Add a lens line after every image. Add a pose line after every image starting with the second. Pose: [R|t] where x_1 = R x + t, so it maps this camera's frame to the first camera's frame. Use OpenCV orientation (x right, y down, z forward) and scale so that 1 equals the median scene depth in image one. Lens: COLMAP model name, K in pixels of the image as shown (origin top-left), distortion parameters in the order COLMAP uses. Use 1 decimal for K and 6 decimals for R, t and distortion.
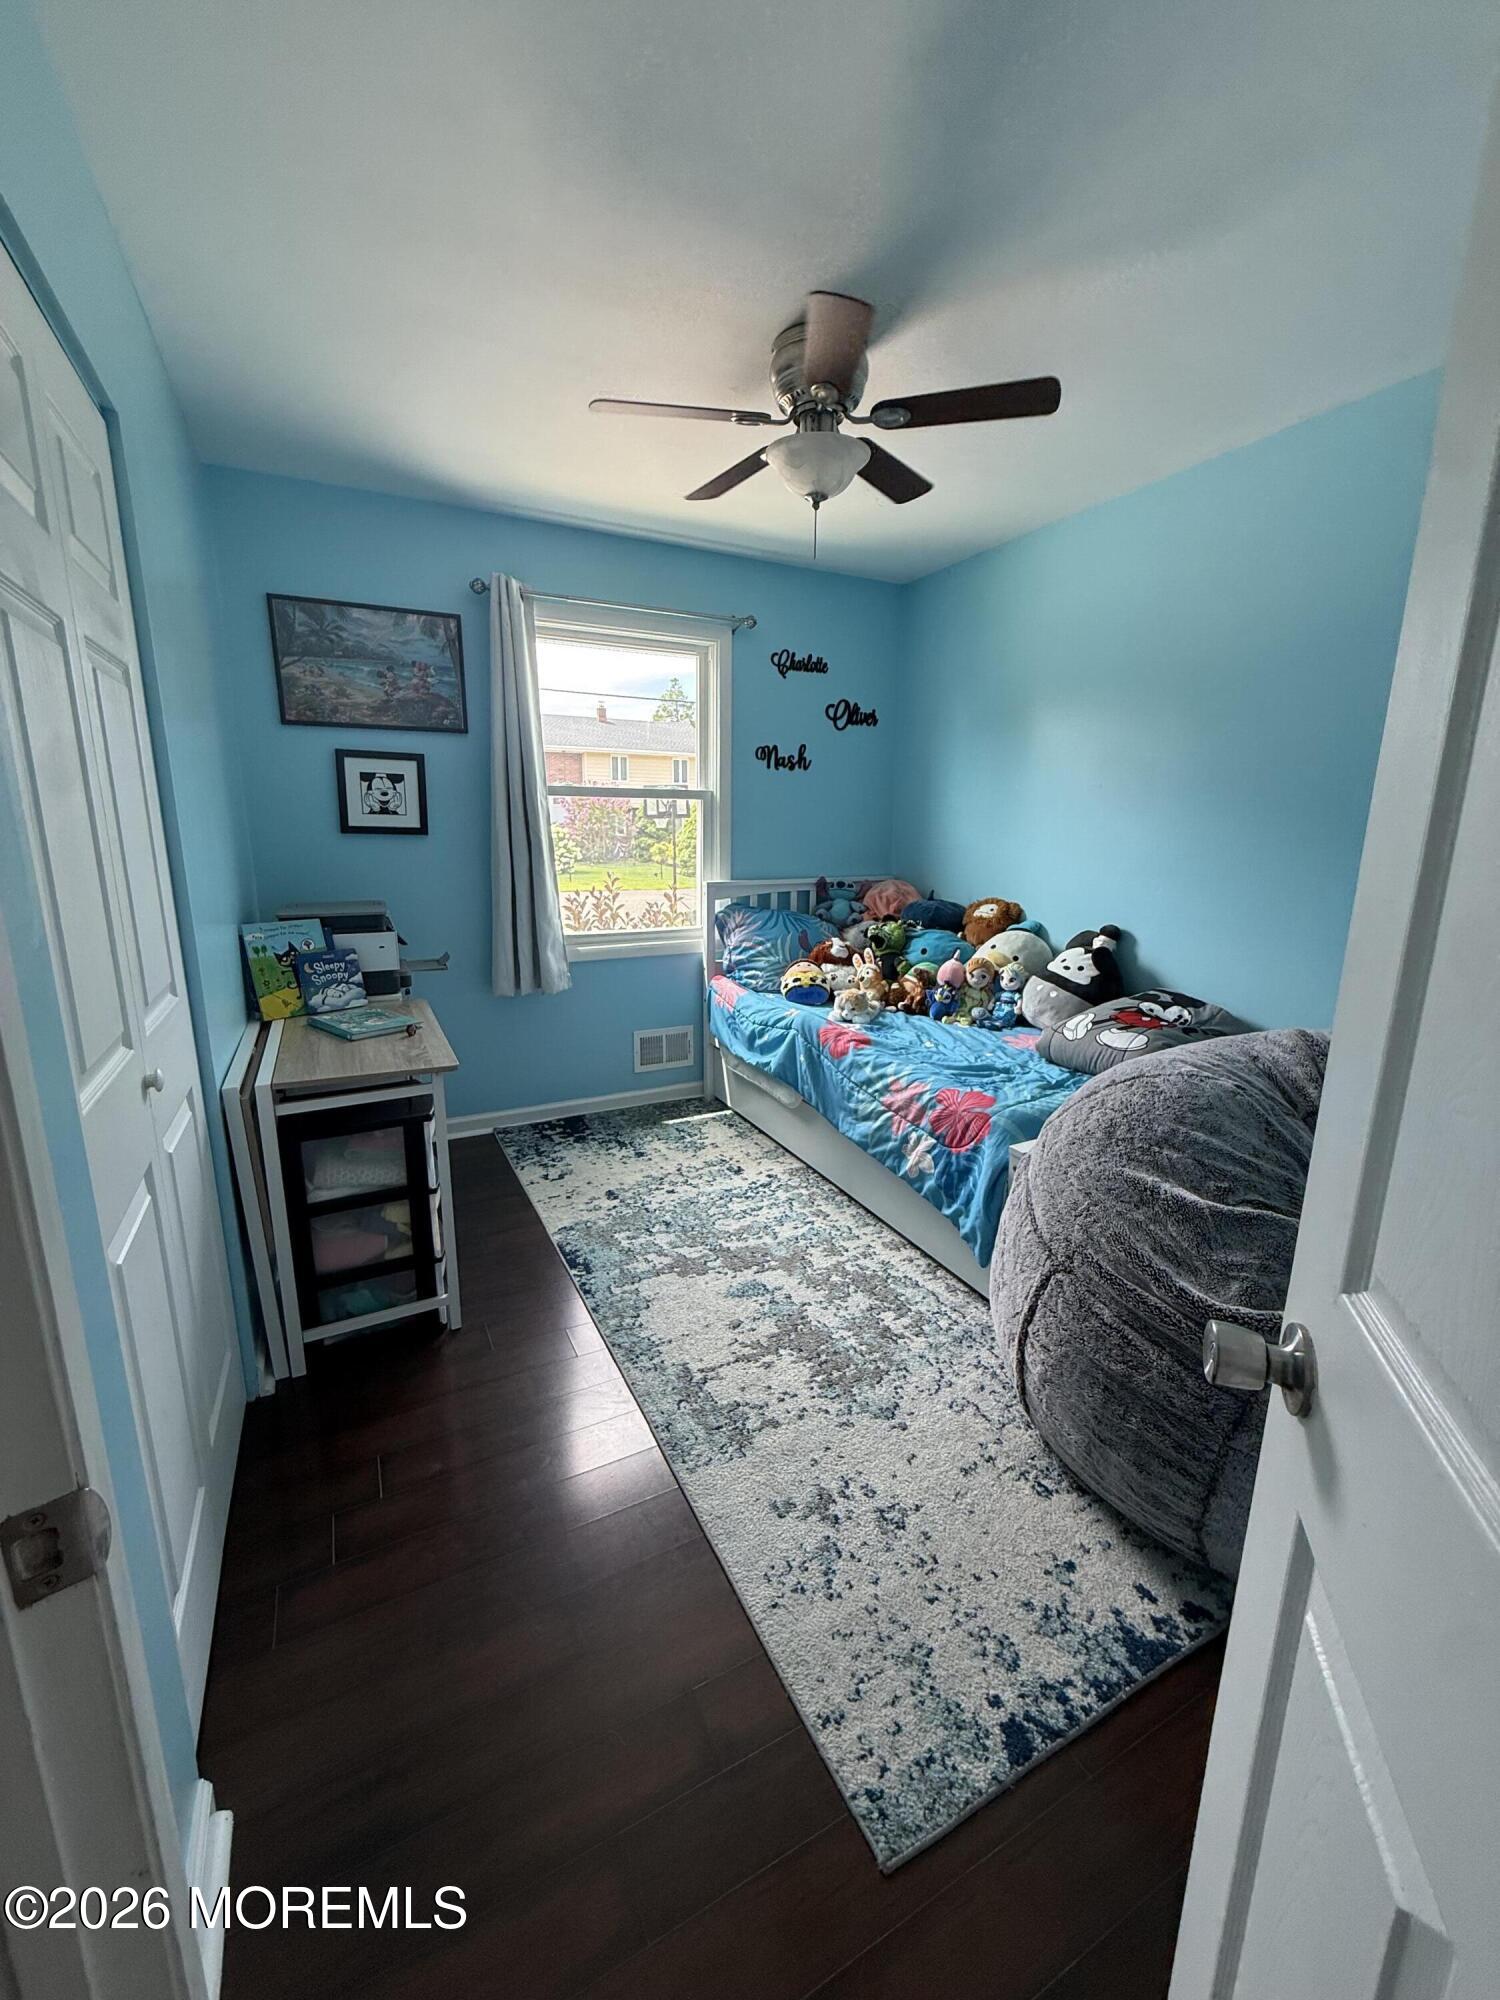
lens RADIAL K [[795.3, 0, 746.4], [0, 795.3, 995.2], [0, 0, 1]] dist [-0.000909, 0.000205]
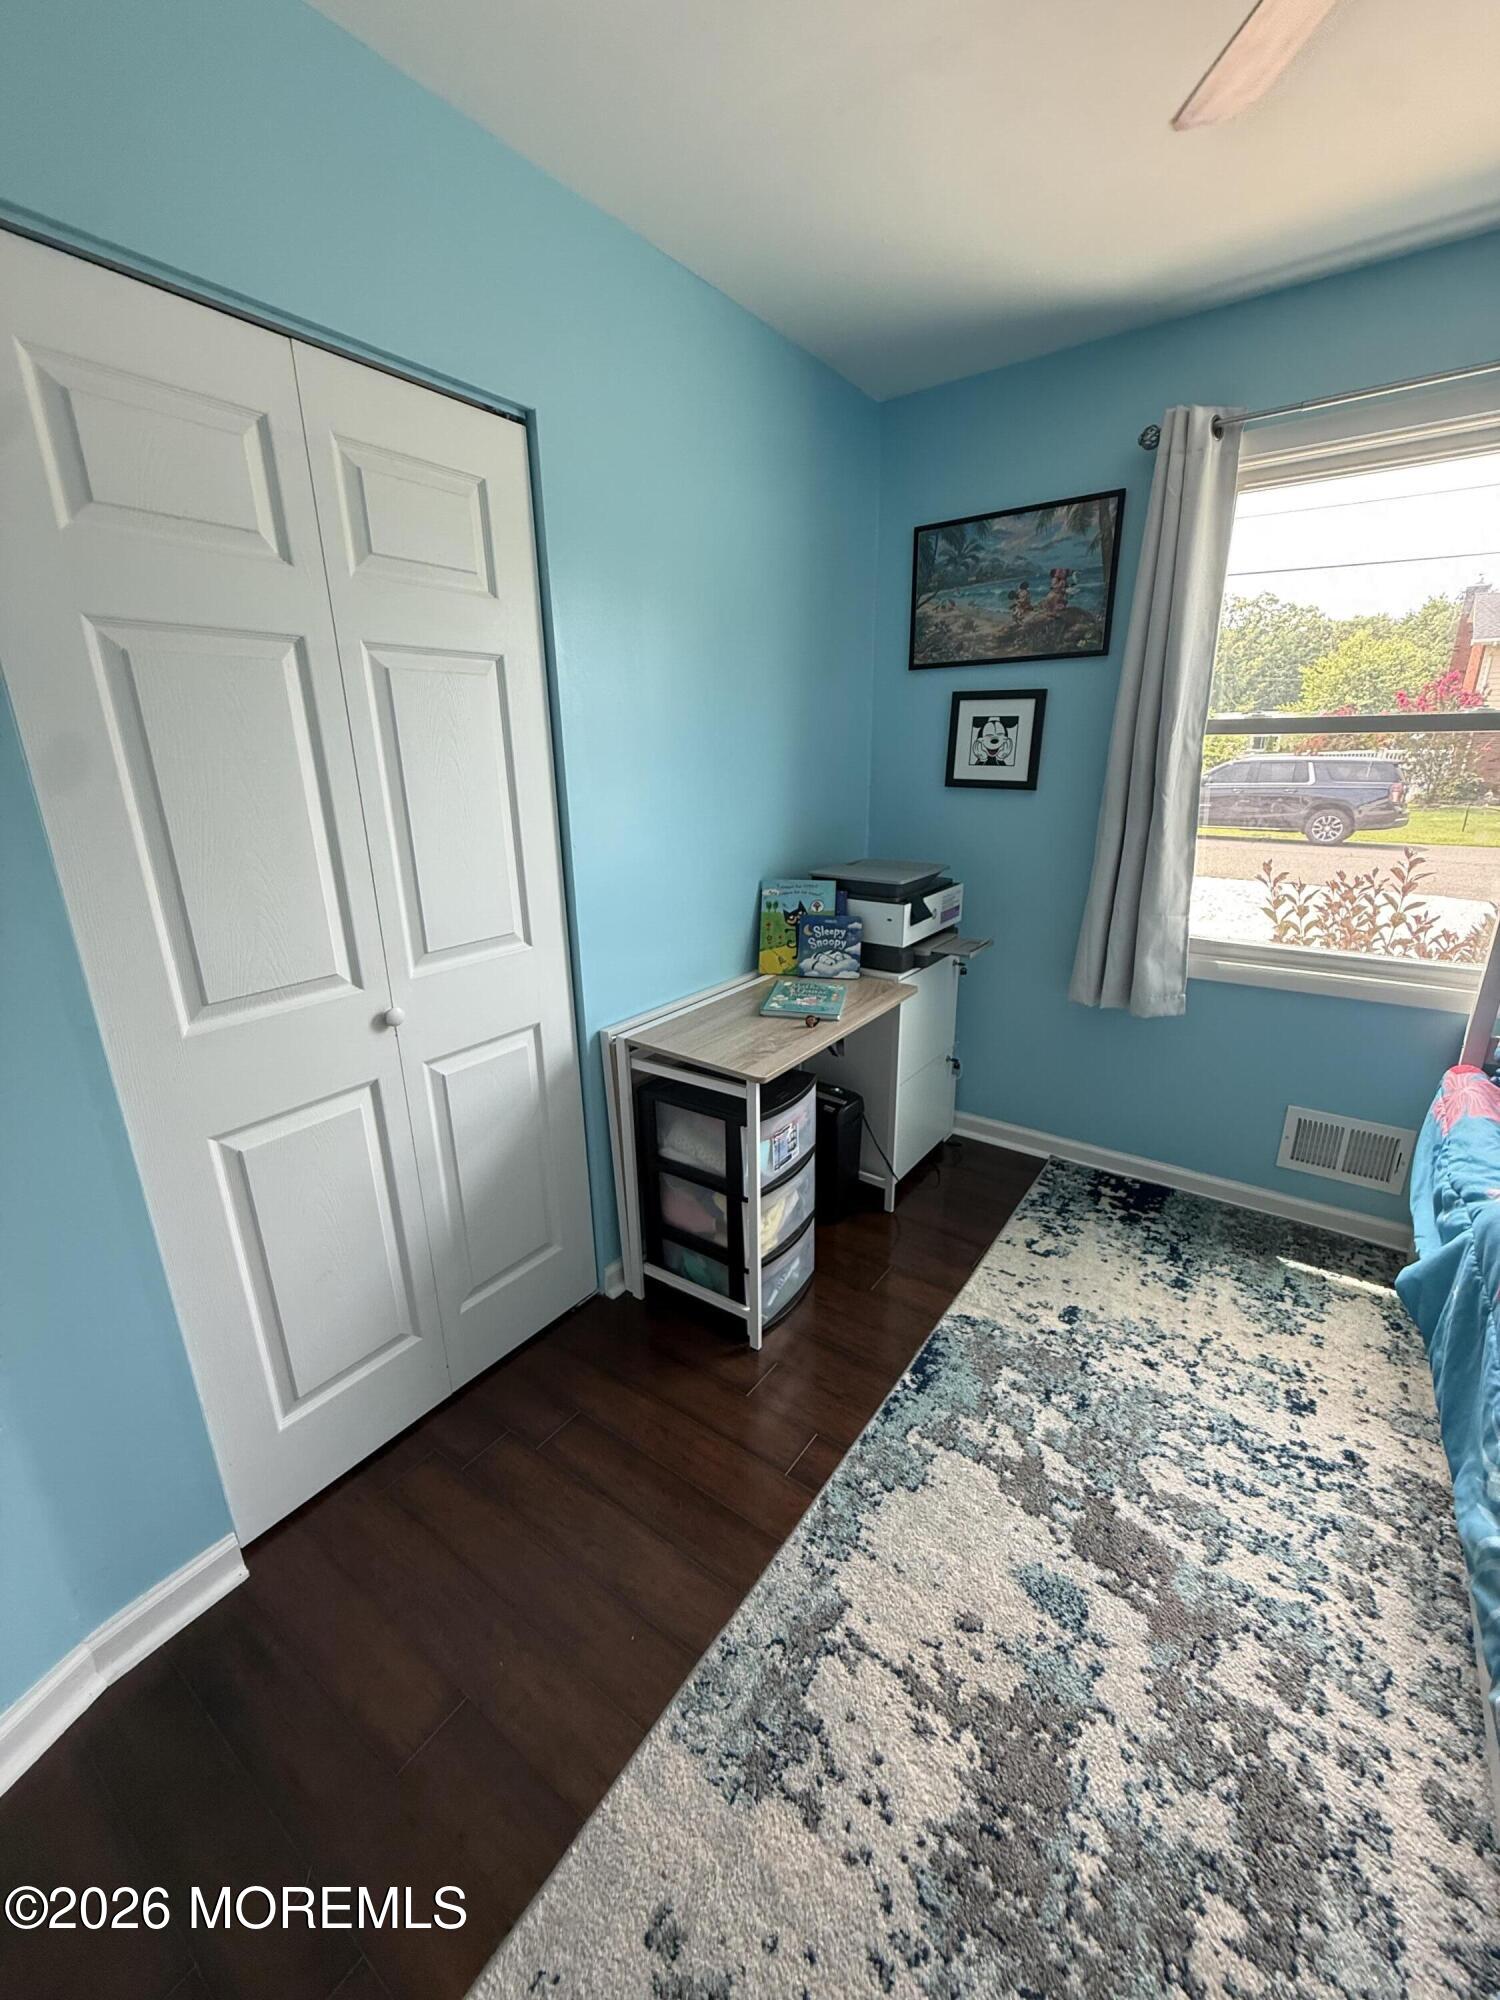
lens RADIAL K [[795.3, 0, 752.3], [0, 795.3, 997.1], [0, 0, 1]] dist [-0.000909, 0.000205]
pose [[0.463179, 0.248146, -0.850817, 0.241355], [-0.175261, 0.966690, 0.186530, -0.109512], [0.868763, 0.062718, 0.491241, 0.401683]]
